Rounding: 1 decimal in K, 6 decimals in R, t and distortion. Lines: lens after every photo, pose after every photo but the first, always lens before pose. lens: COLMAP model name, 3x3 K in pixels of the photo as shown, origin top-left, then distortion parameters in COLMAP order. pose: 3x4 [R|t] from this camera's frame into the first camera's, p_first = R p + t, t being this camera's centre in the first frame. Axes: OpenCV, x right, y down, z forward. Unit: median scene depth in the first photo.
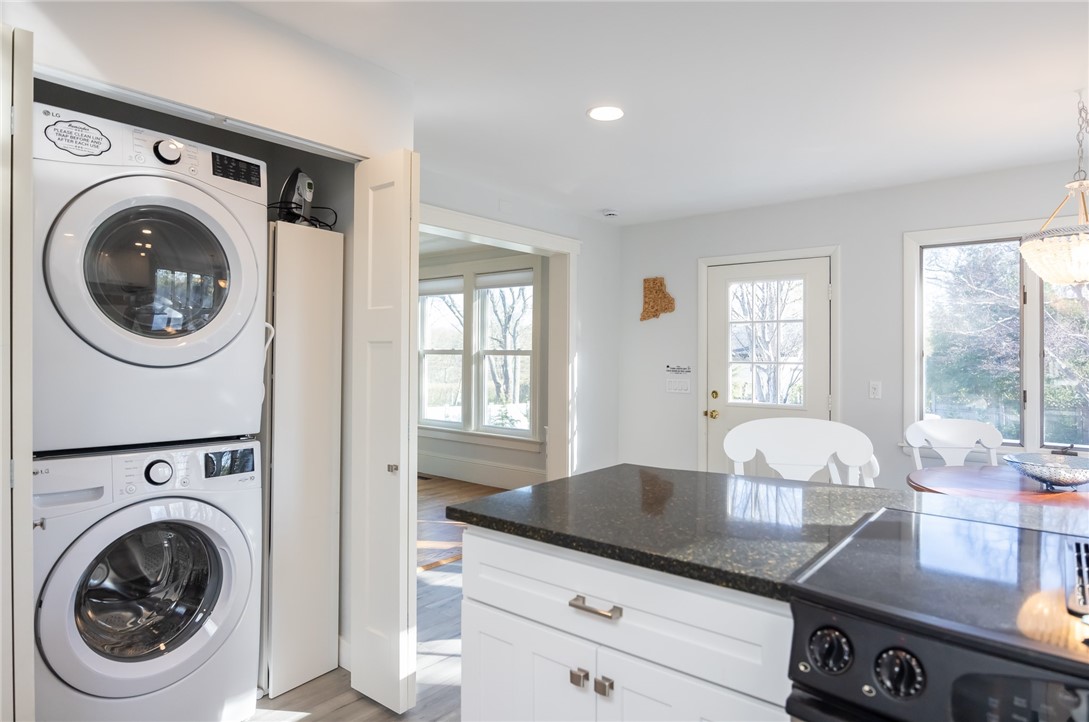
lens RADIAL K [[633.9, 0, 565.6], [0, 633.9, 351.9], [0, 0, 1]] dist [-0.001437, -0.000763]
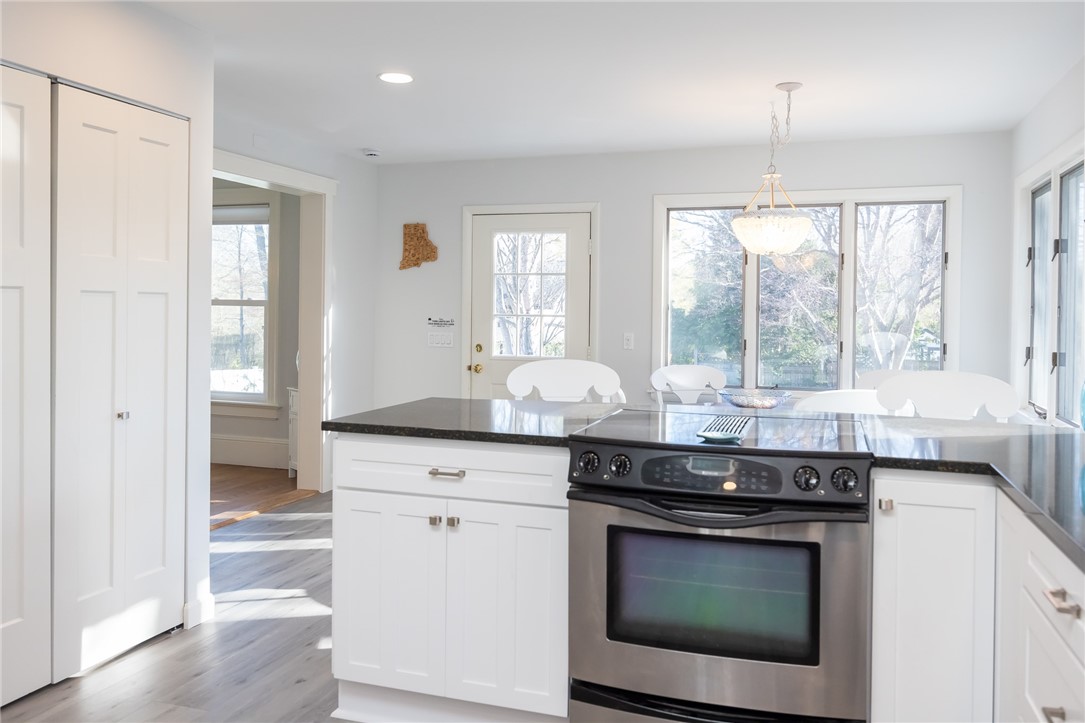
lens RADIAL K [[848.0, 0, 542.5], [0, 848.0, 361.5], [0, 0, 1]] dist [-0.003761, 0.000582]
pose [[0.942503, -0.016038, 0.333812, -0.109051], [-0.007461, 0.997589, 0.068995, -0.002593], [-0.334114, -0.067518, 0.940111, -0.259221]]
